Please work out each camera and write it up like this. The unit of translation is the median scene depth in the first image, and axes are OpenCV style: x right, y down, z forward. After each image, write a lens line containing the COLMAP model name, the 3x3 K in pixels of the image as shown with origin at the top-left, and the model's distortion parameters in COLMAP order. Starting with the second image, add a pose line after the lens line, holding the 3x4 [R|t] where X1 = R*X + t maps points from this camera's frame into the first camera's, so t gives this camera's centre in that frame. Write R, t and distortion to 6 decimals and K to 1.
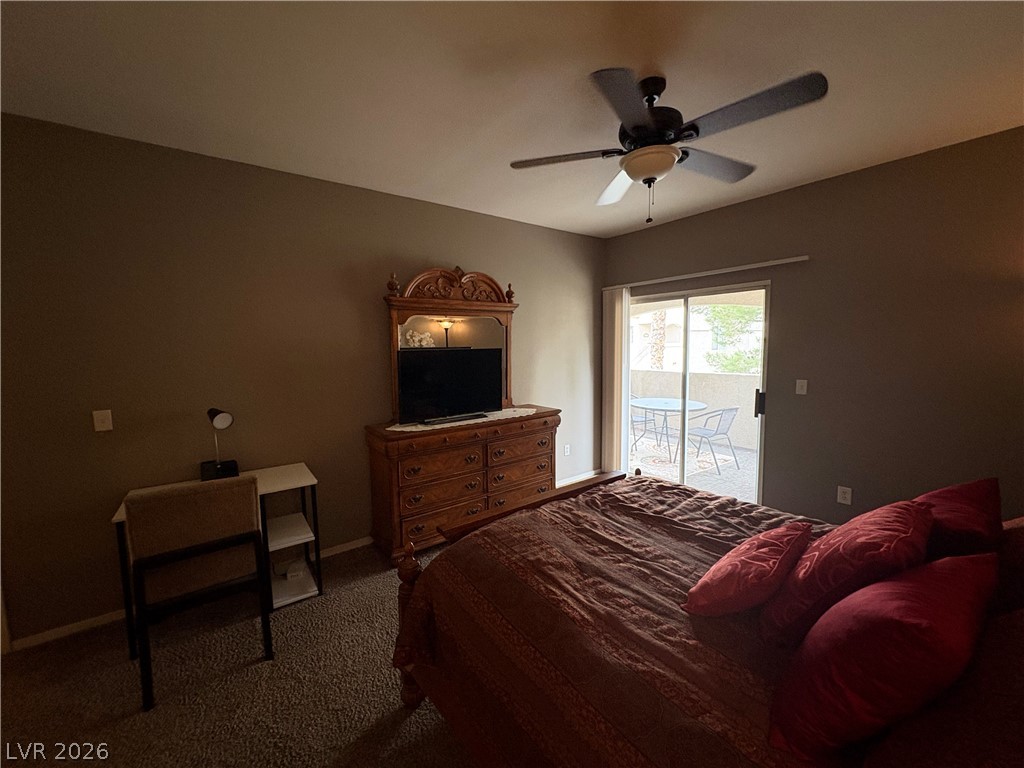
lens RADIAL K [[408.4, 0, 512.3], [0, 408.4, 383.4], [0, 0, 1]] dist [0.001010, 0.000304]
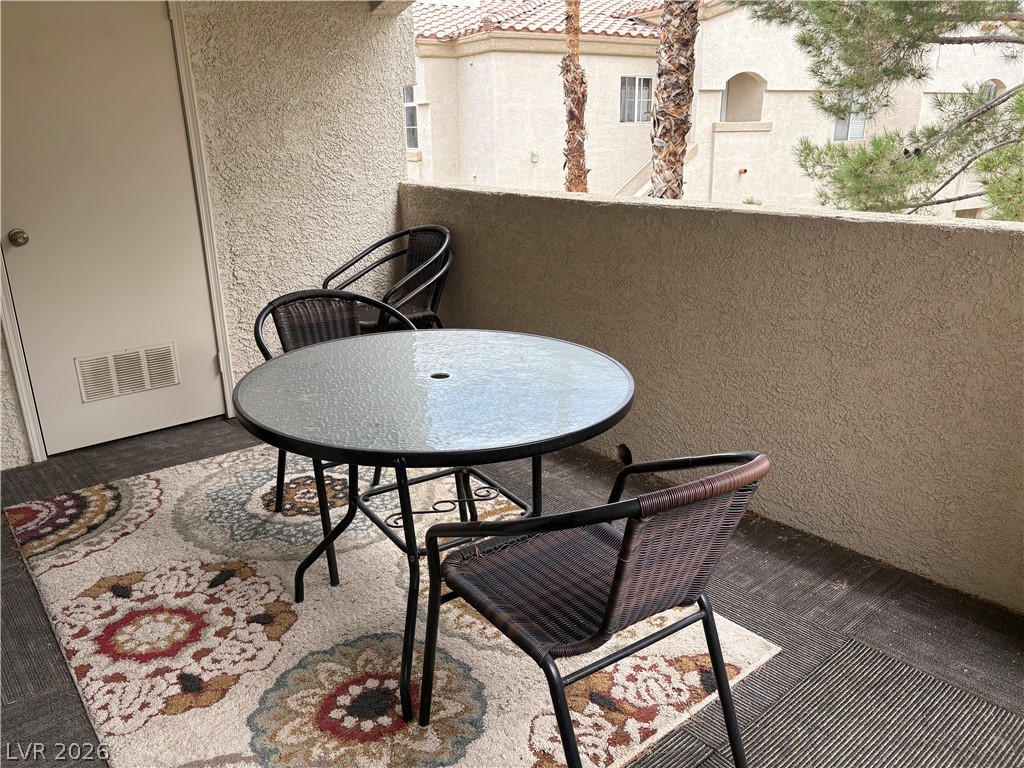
lens RADIAL K [[780.1, 0, 515.8], [0, 780.1, 379.0], [0, 0, 1]] dist [0.048769, -0.049441]
pose [[0.997875, -0.016018, 0.063154, 0.458514], [0.002446, 0.977835, 0.209363, -0.035438], [-0.065108, -0.208764, 0.975796, 0.742761]]
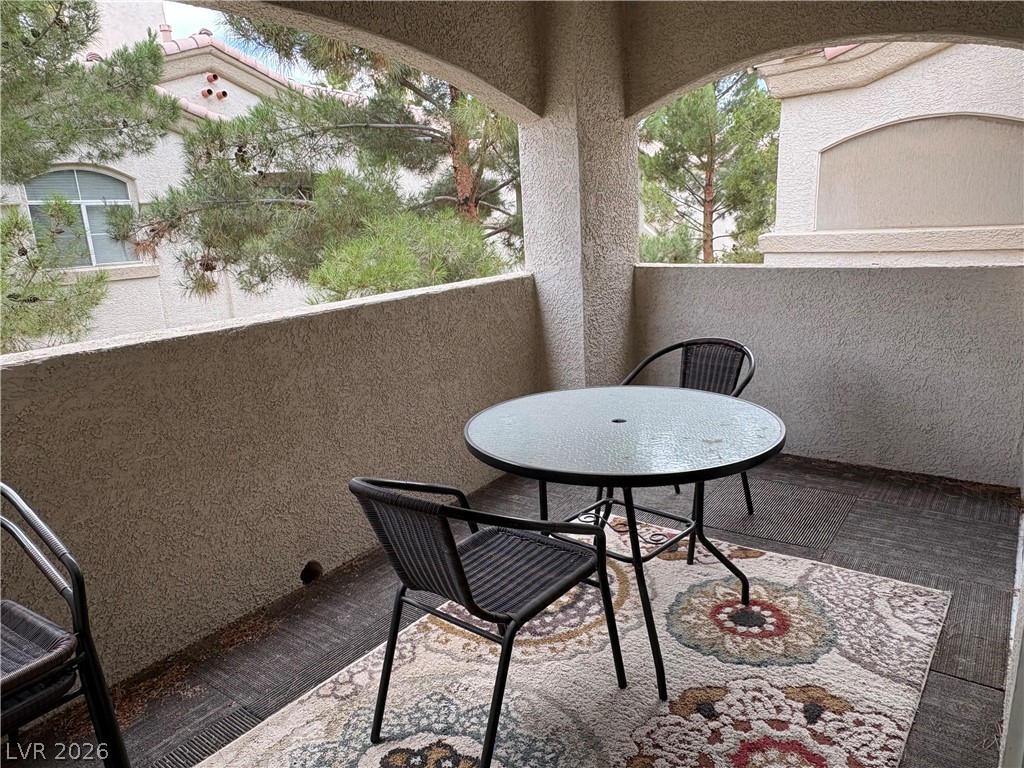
lens RADIAL K [[692.5, 0, 506.2], [0, 692.5, 387.2], [0, 0, 1]] dist [-0.020805, 0.016142]
pose [[-0.274666, -0.203296, 0.939803, 0.021164], [0.144267, 0.957617, 0.249312, -0.100189], [-0.950655, 0.204060, -0.233696, 1.350837]]
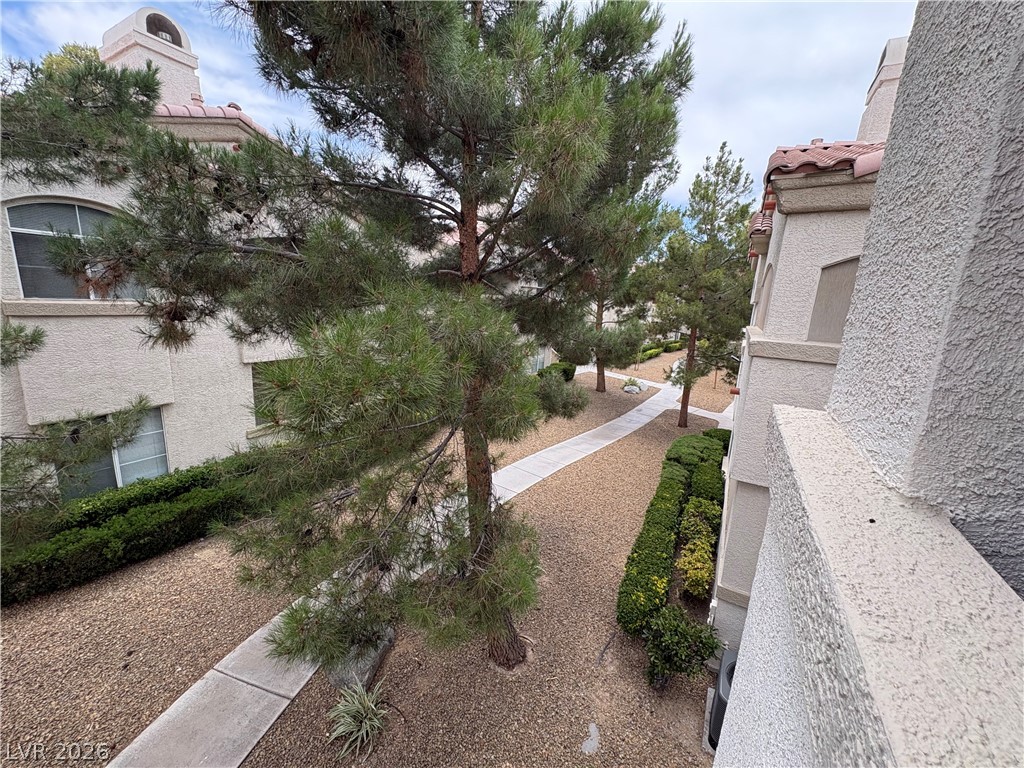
lens RADIAL K [[408.4, 0, 512.5], [0, 408.4, 385.3], [0, 0, 1]] dist [0.001010, 0.000304]
pose [[-0.406136, -0.202678, 0.891053, 0.755337], [0.035896, 0.970803, 0.237179, -0.104596], [-0.913108, 0.128312, -0.387002, 1.290380]]
